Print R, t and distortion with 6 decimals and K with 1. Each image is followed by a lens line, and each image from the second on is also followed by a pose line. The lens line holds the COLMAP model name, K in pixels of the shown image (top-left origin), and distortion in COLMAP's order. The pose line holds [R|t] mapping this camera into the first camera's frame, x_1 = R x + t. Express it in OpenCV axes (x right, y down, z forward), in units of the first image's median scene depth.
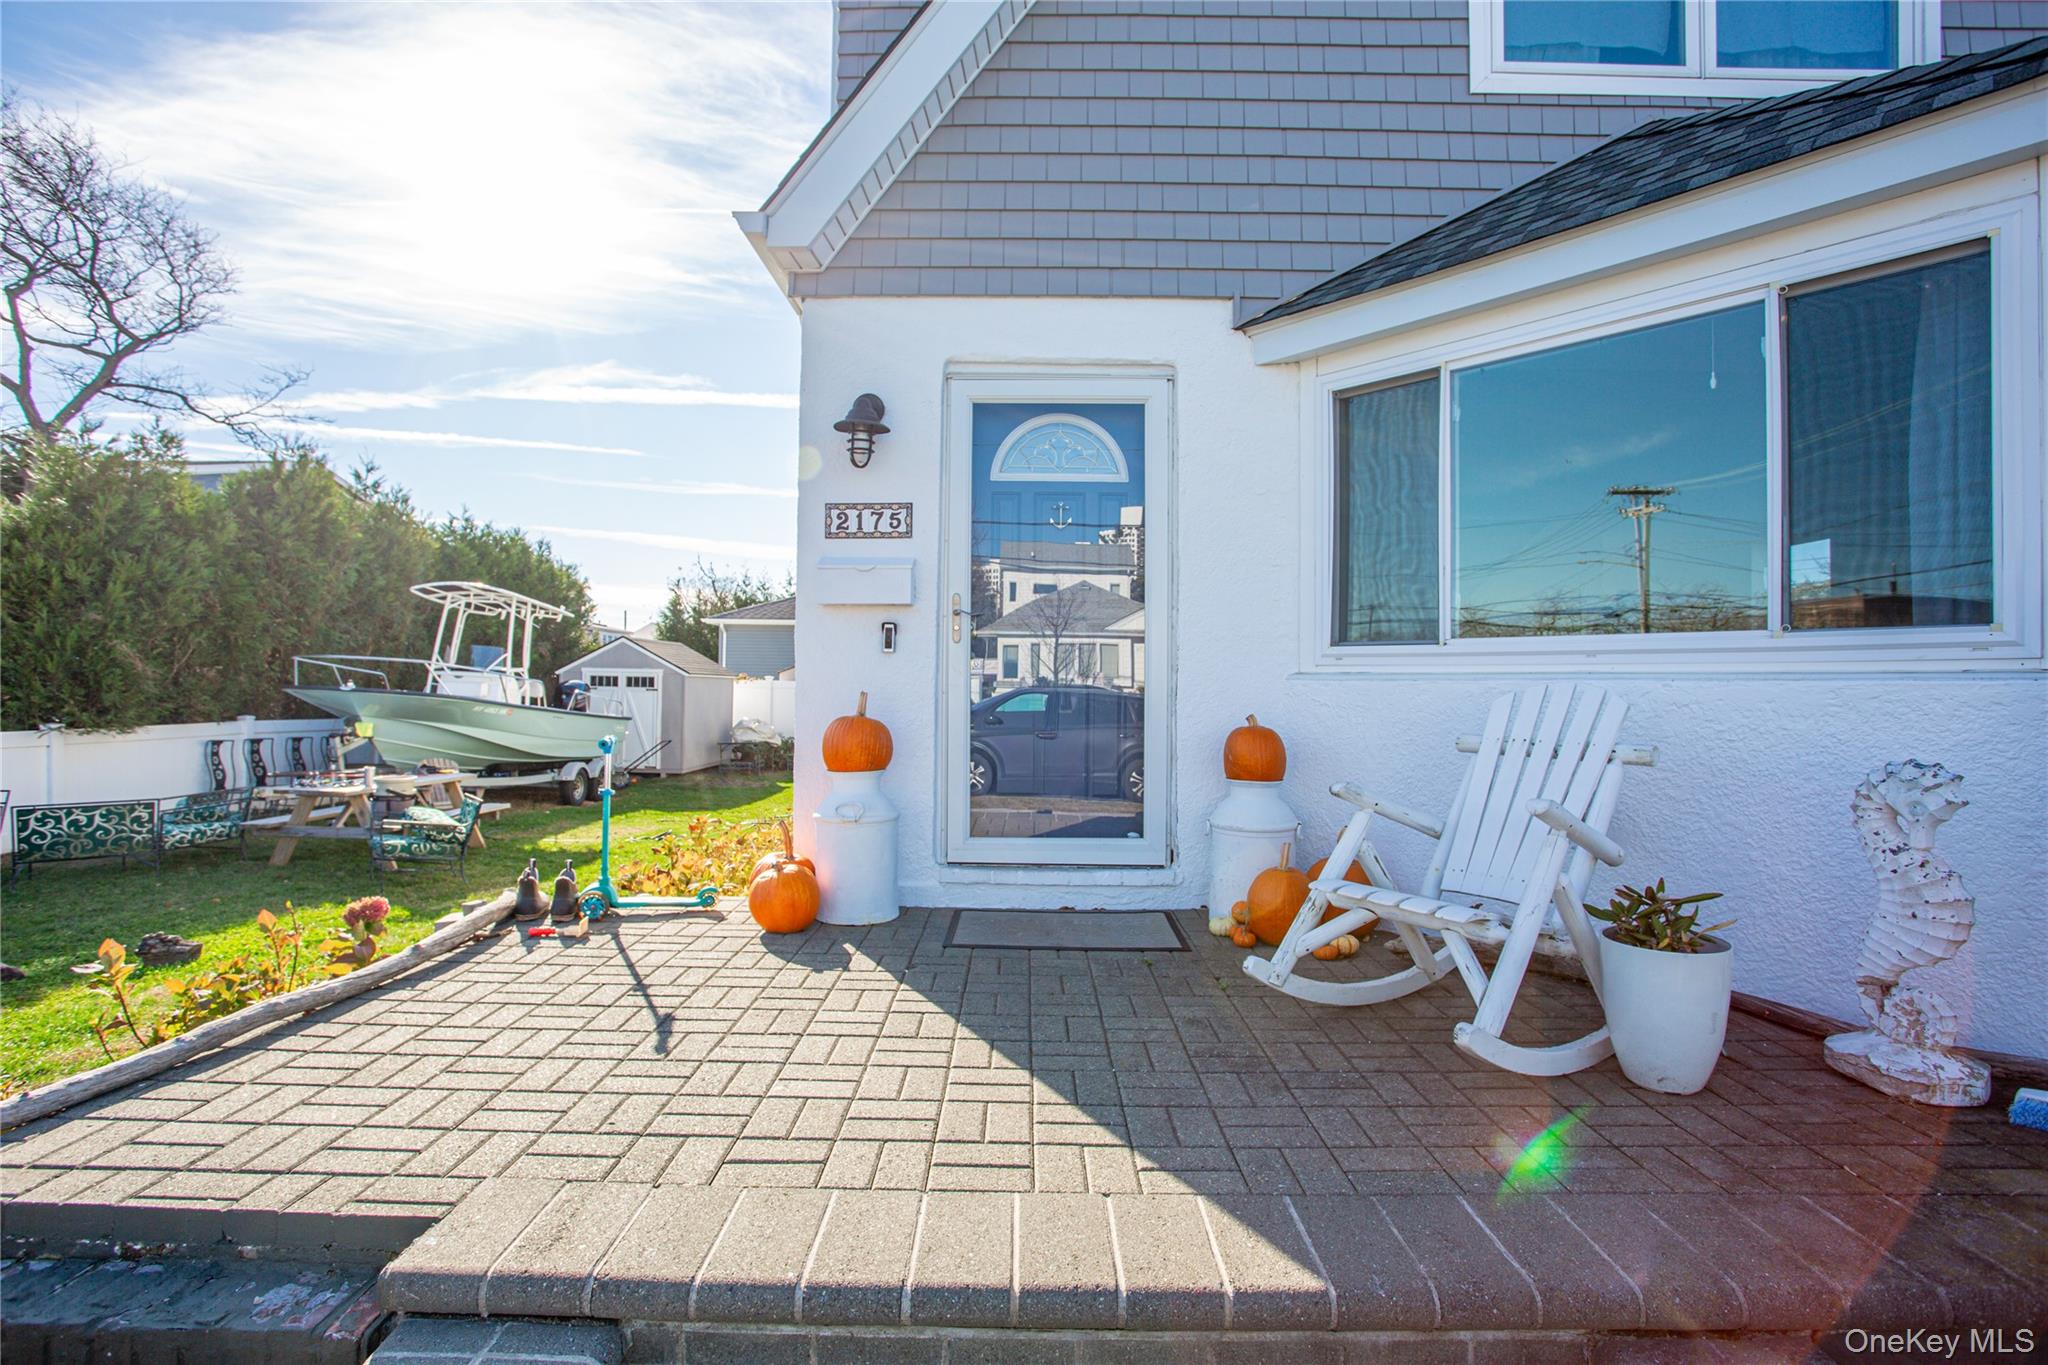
lens RADIAL K [[1007.2, 0, 1024.0], [0, 1007.2, 682.5], [0, 0, 1]] dist [-0.079065, 0.036919]
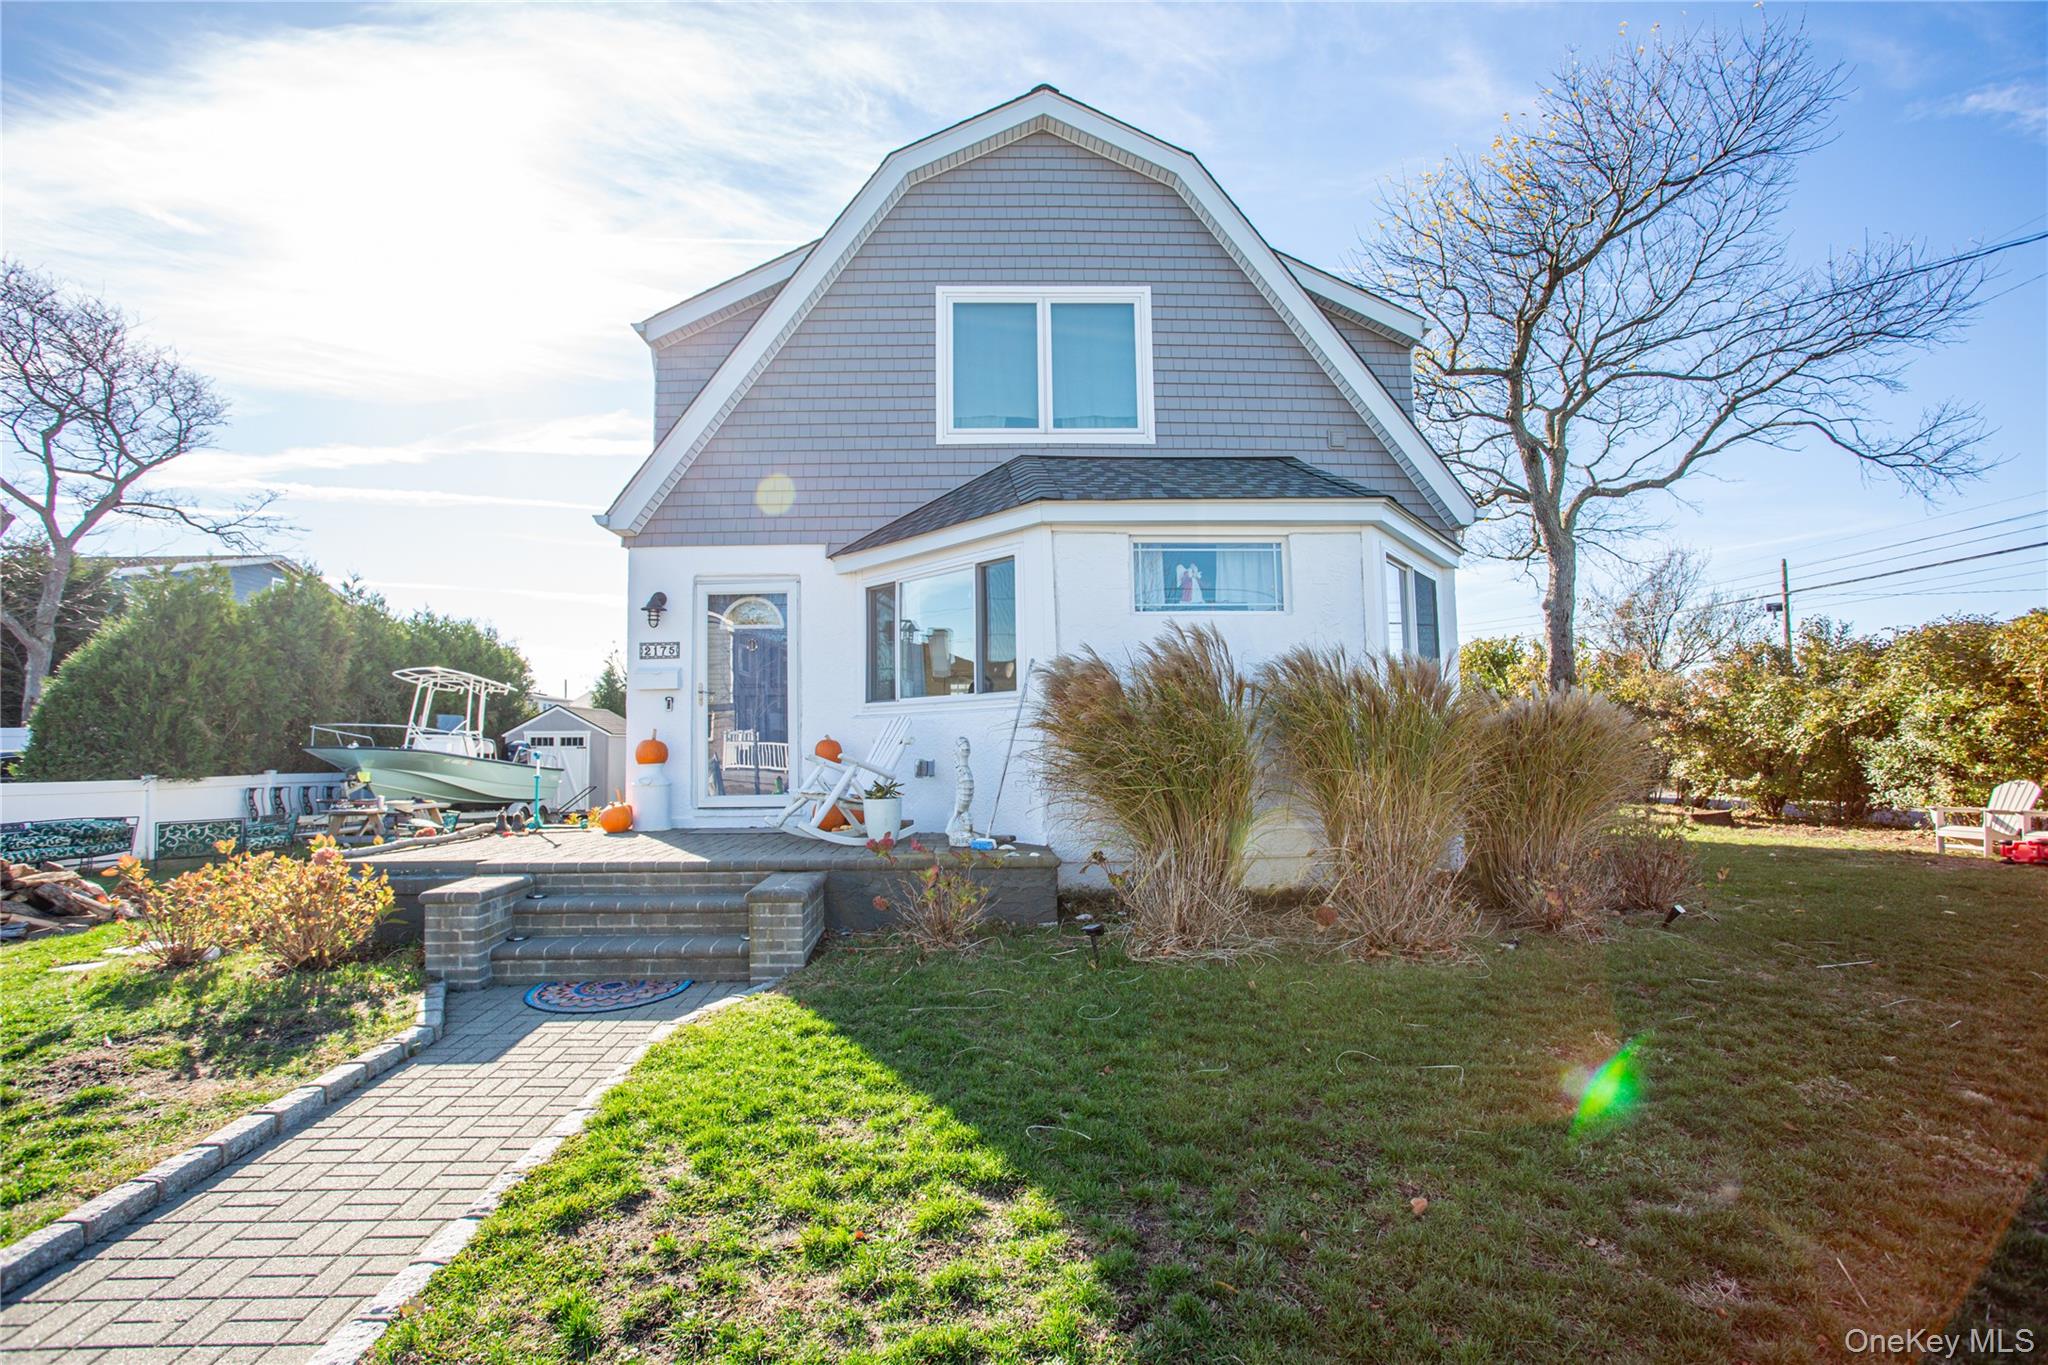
lens RADIAL K [[1007.2, 0, 1024.0], [0, 1007.2, 682.5], [0, 0, 1]] dist [-0.079065, 0.036919]
pose [[0.998359, -0.025326, 0.051357, 0.167934], [0.028212, 0.998017, -0.056265, 0.016856], [-0.049830, 0.057622, 0.997094, -0.383344]]
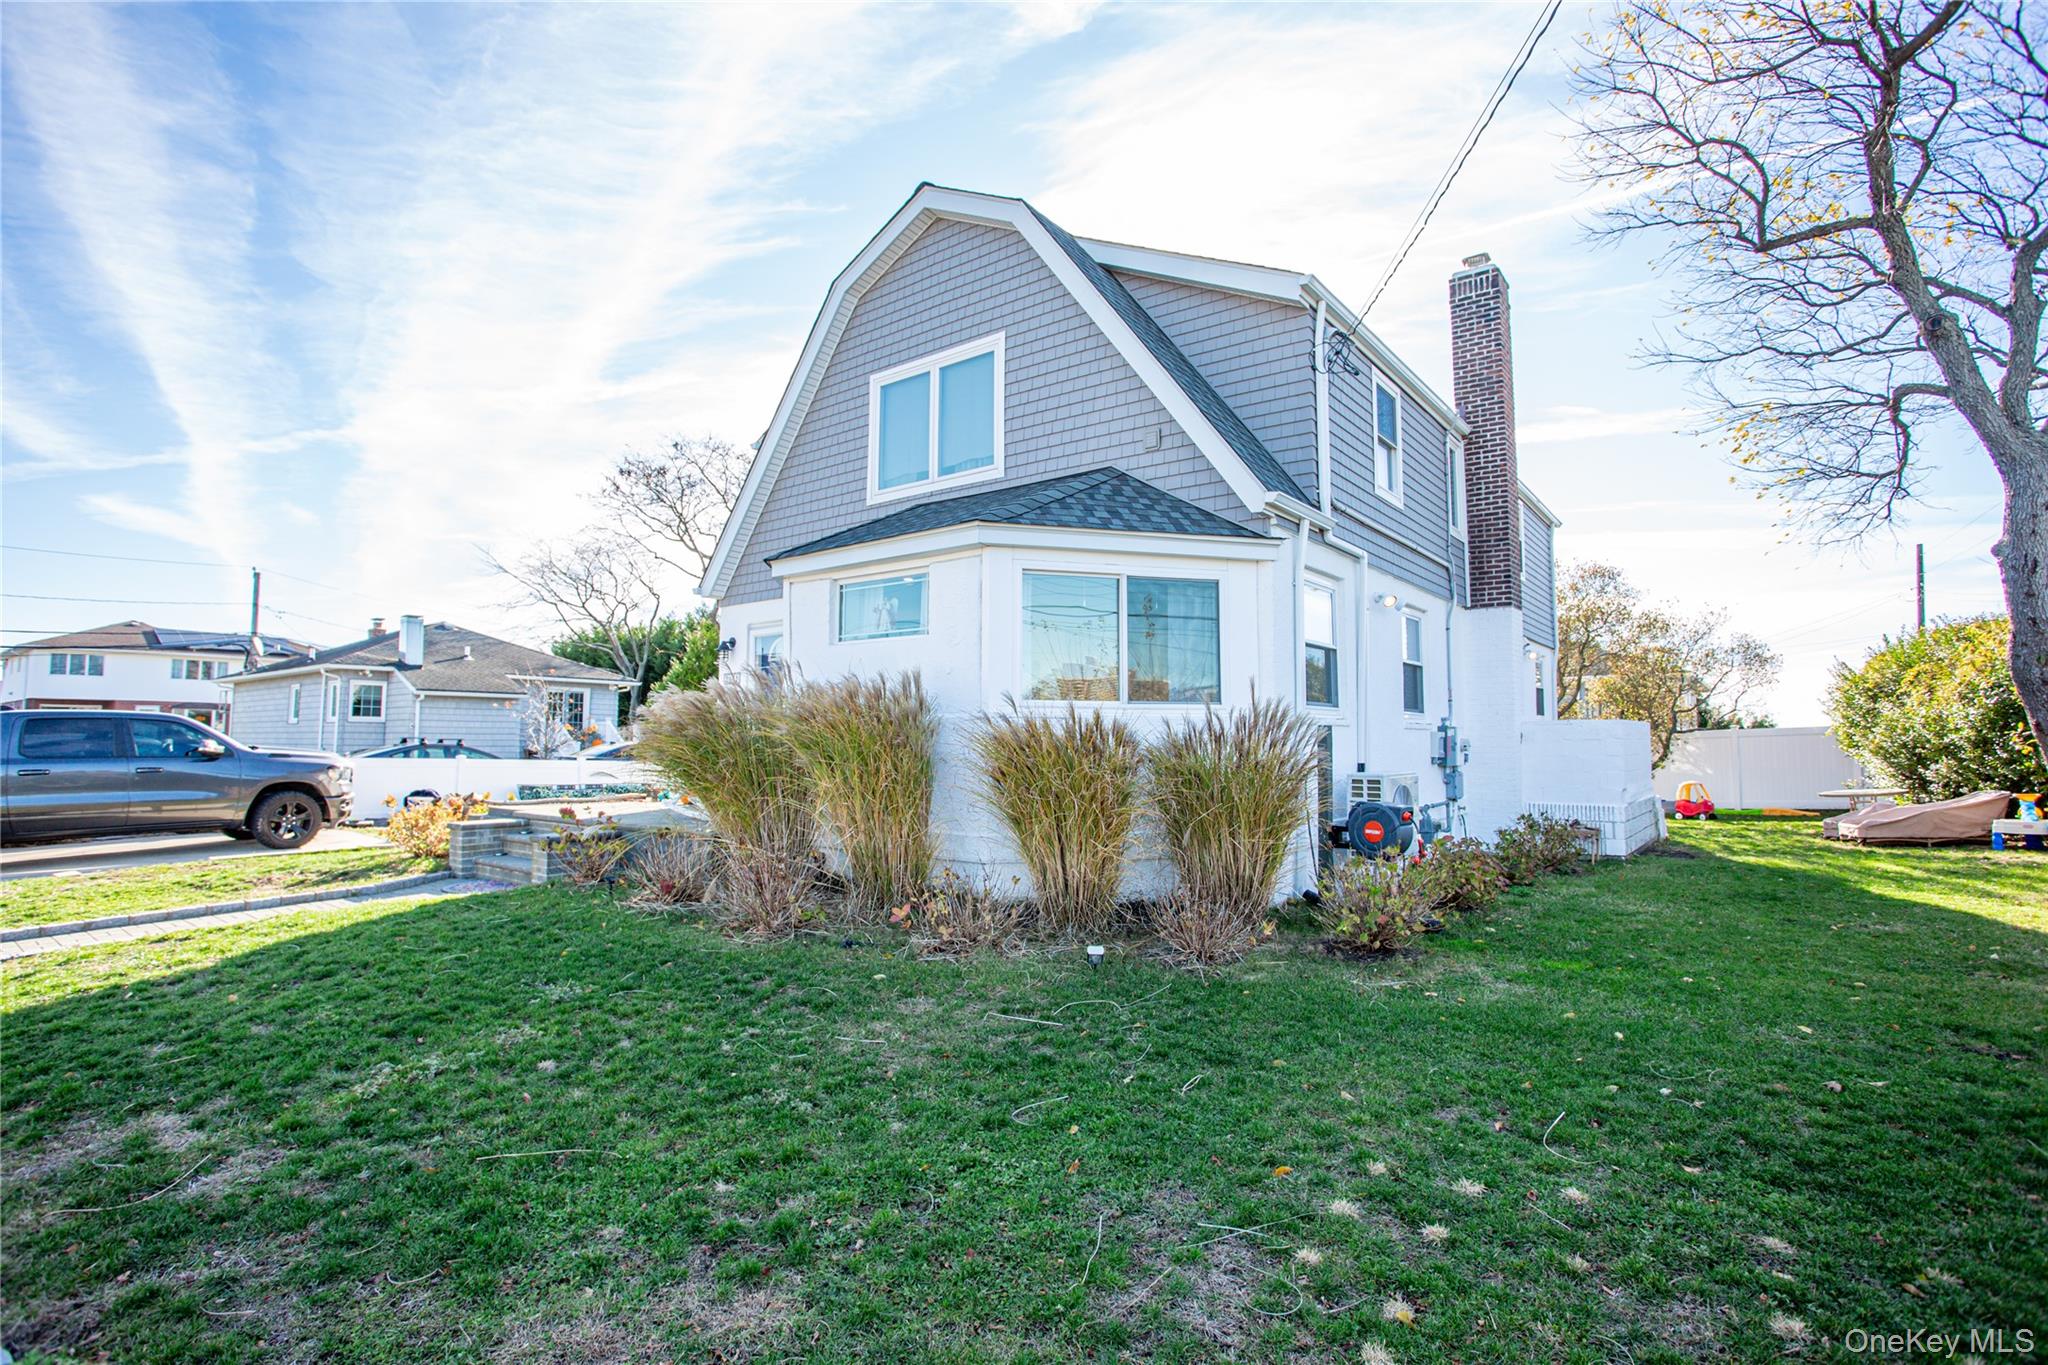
lens RADIAL K [[1007.2, 0, 1024.0], [0, 1007.2, 682.5], [0, 0, 1]] dist [-0.079065, 0.036919]
pose [[0.794077, -0.051276, -0.605651, 0.782906], [0.012072, 0.997569, -0.068629, 0.022706], [0.607698, 0.047185, 0.792765, -0.285831]]
